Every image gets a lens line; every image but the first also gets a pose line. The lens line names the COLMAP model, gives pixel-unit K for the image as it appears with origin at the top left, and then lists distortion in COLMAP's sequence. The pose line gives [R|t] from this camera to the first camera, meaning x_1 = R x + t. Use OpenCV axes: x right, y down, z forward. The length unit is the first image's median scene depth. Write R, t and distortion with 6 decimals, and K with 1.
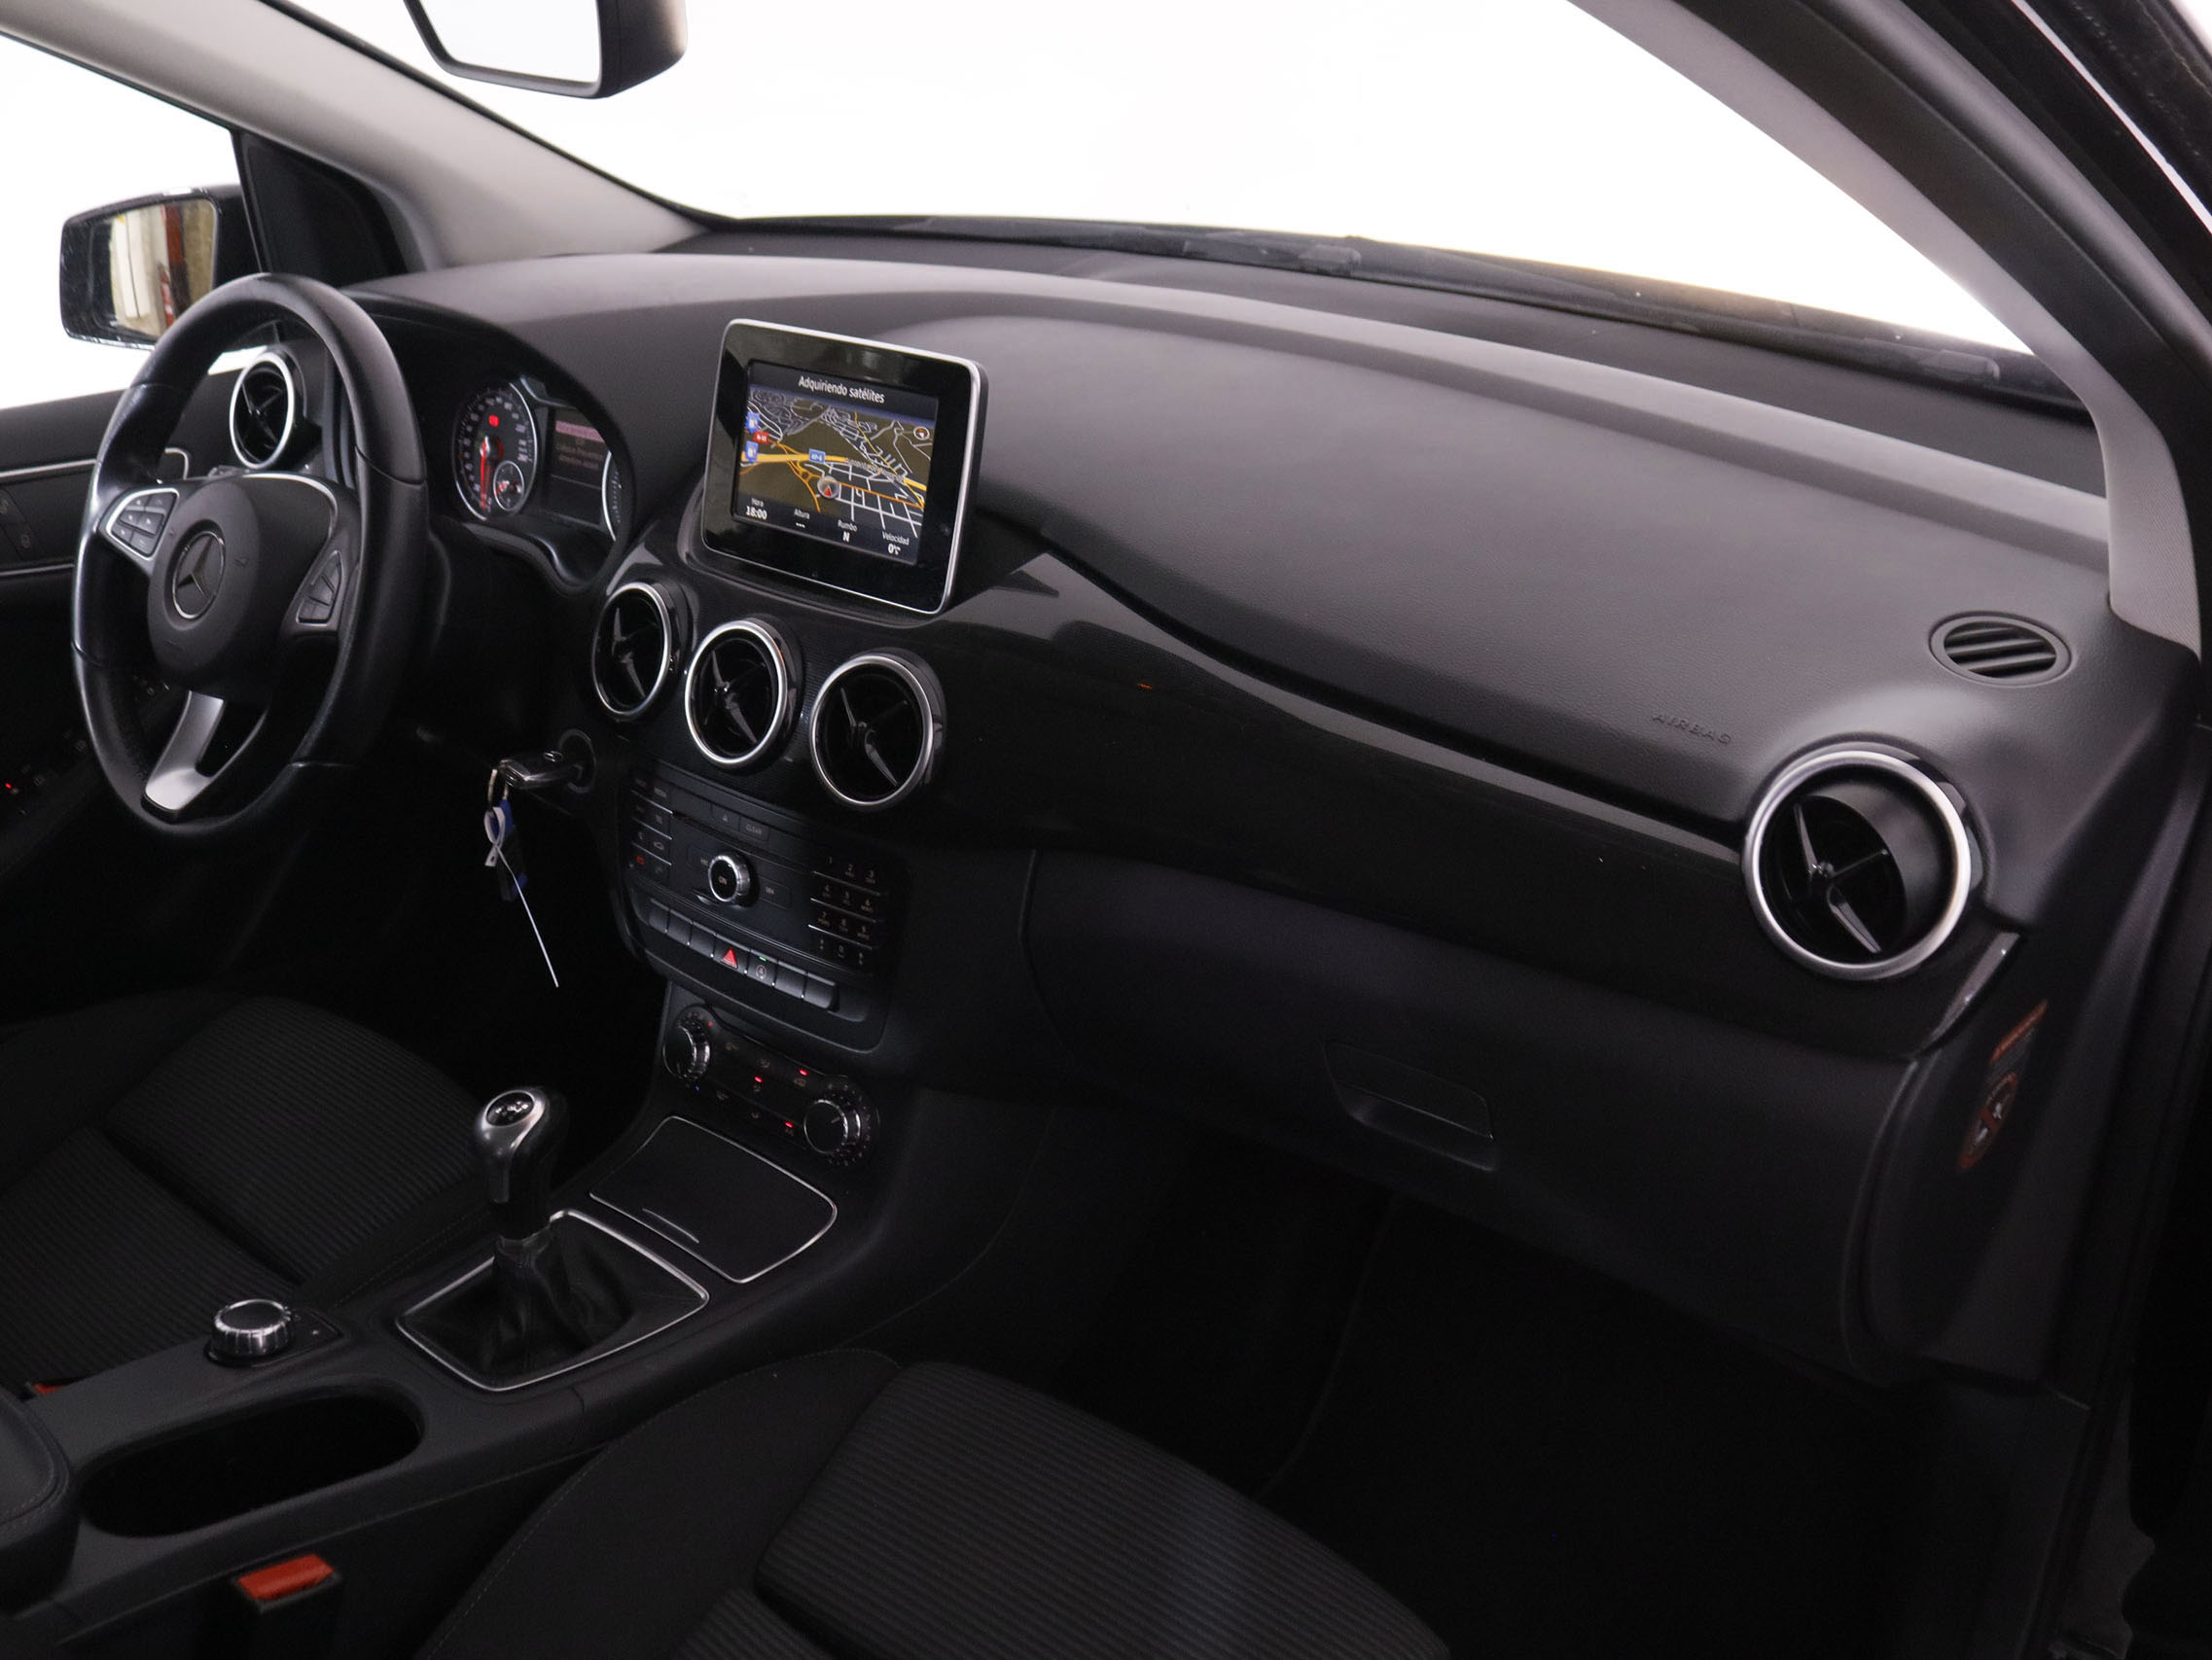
lens RADIAL K [[1959.8, 0, 1109.0], [0, 1959.8, 810.7], [0, 0, 1]] dist [-0.171083, 0.153603]
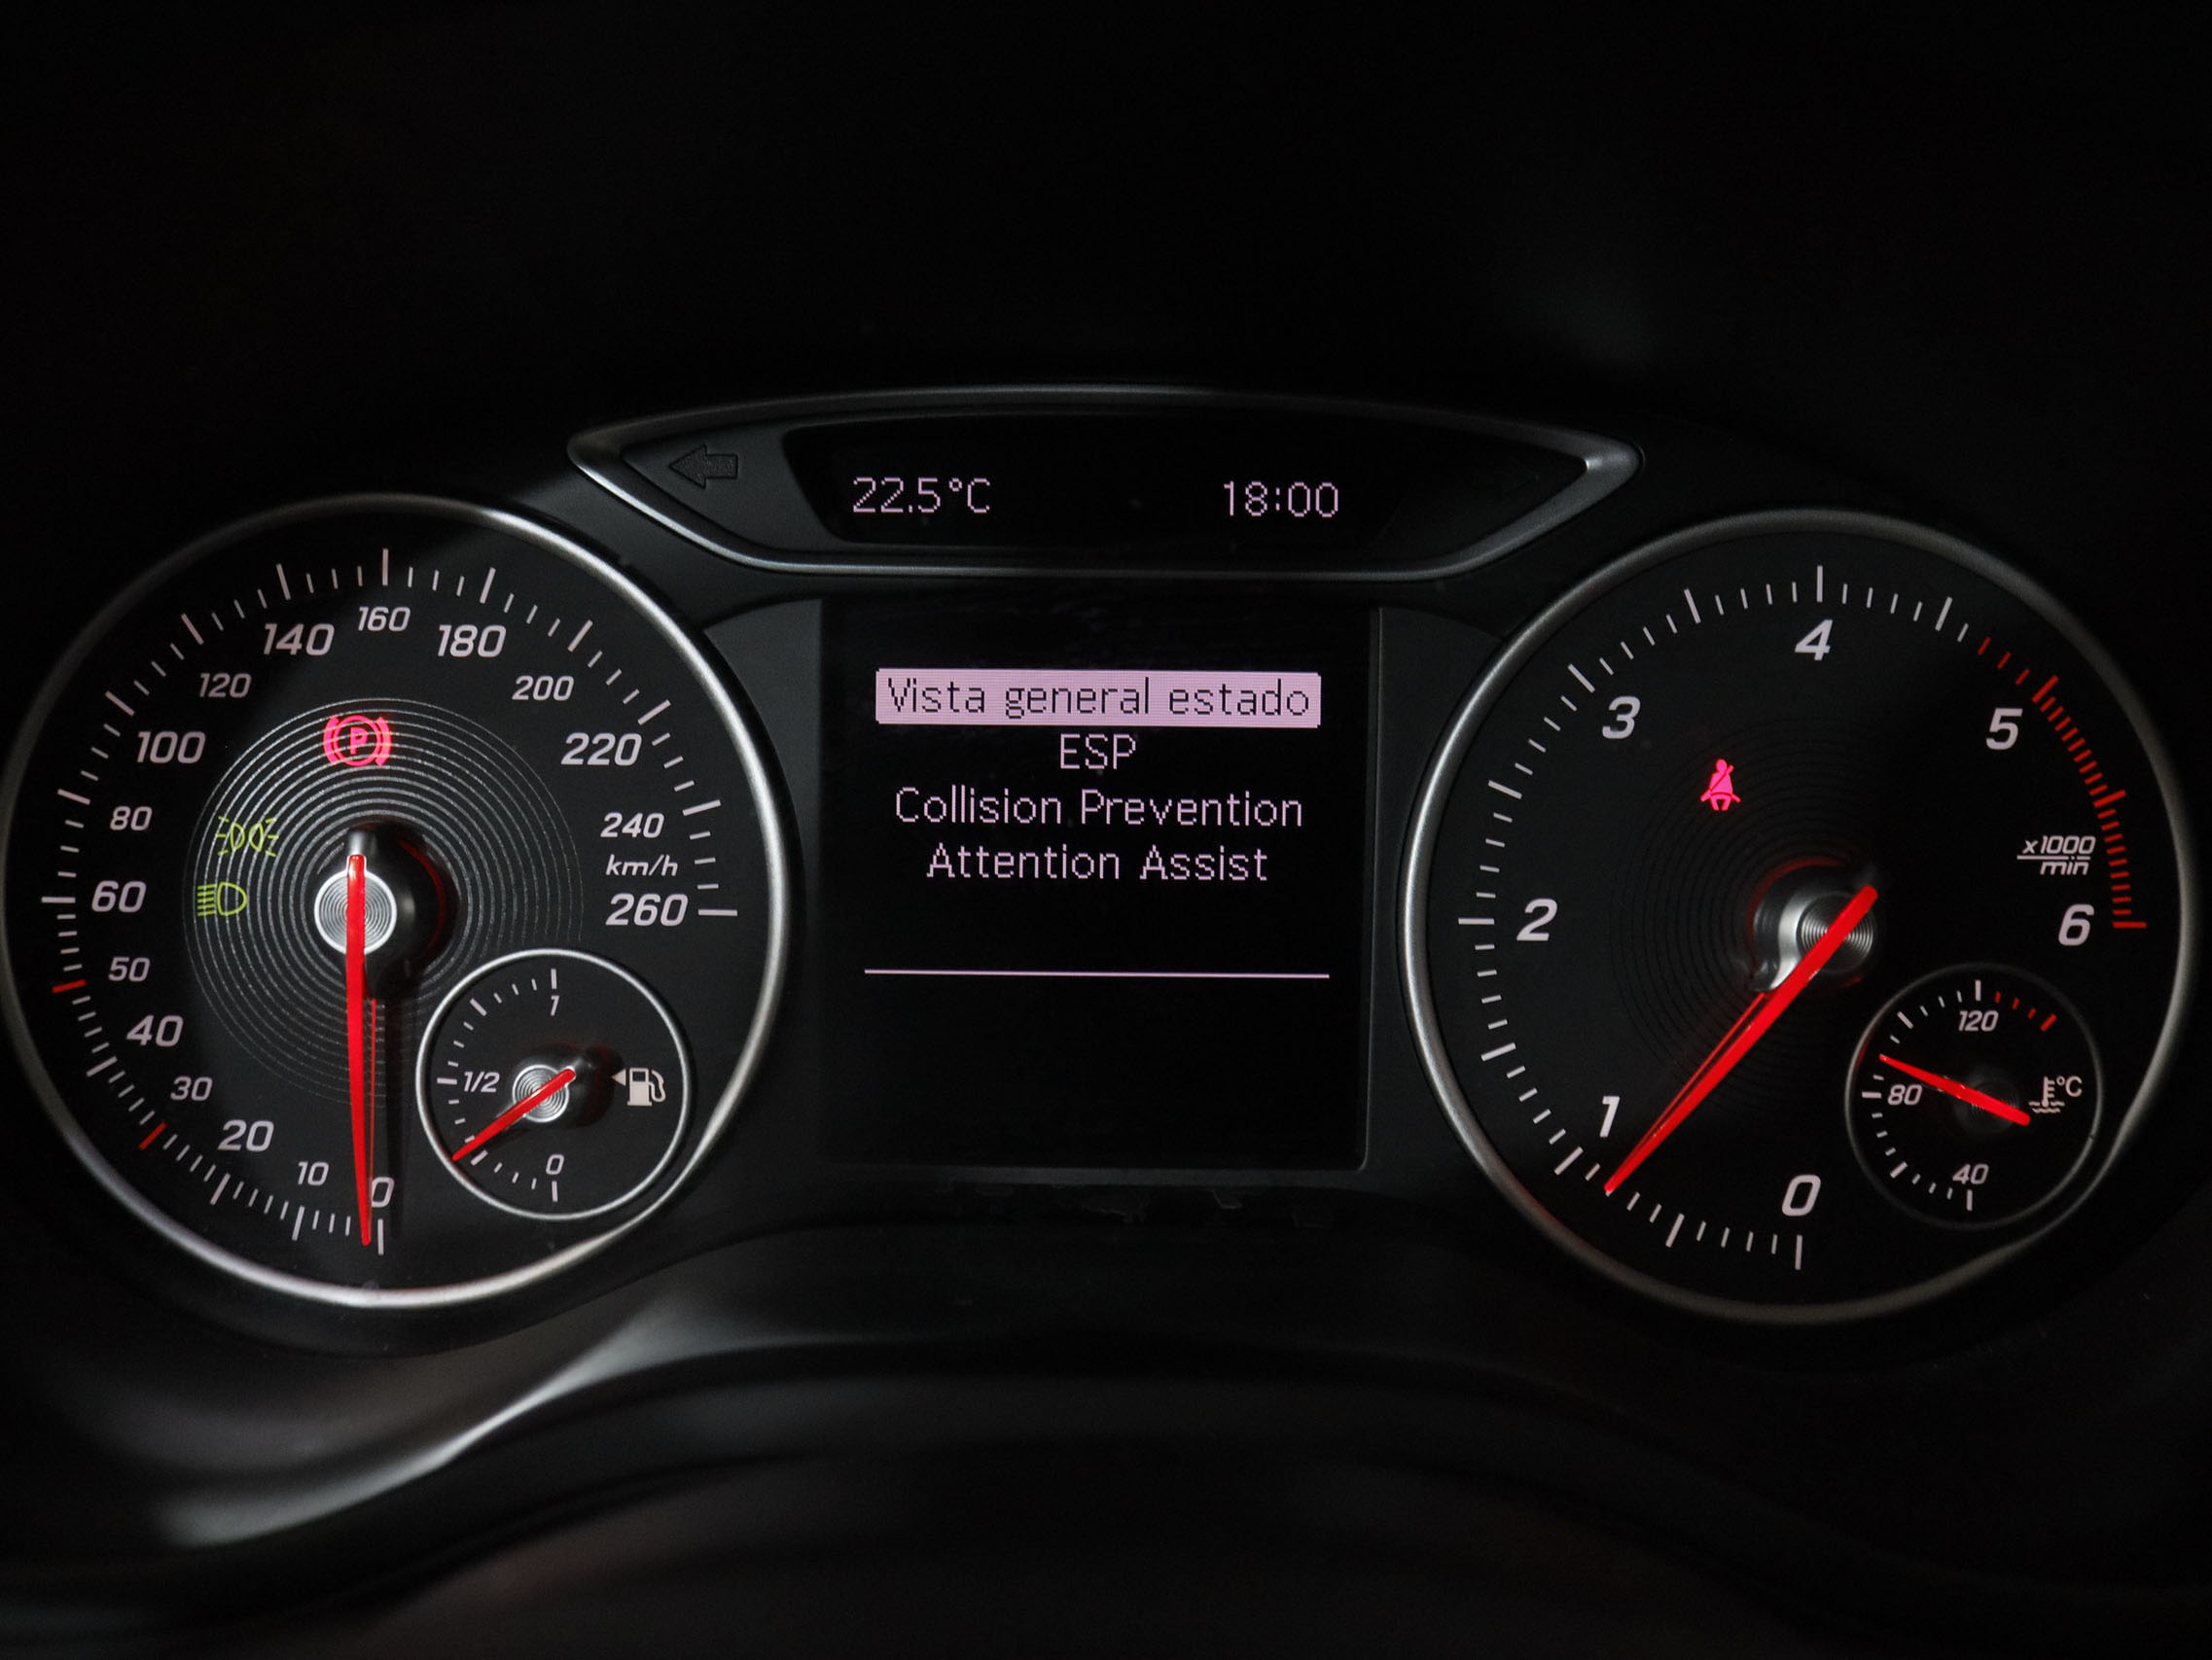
lens RADIAL K [[1959.8, 0, 1109.0], [0, 1959.8, 810.7], [0, 0, 1]] dist [-0.171083, 0.153603]
pose [[0.774573, -0.170211, 0.609151, -0.378097], [0.262646, 0.962702, -0.064969, -0.169035], [-0.575372, 0.210315, 0.790389, 0.829679]]
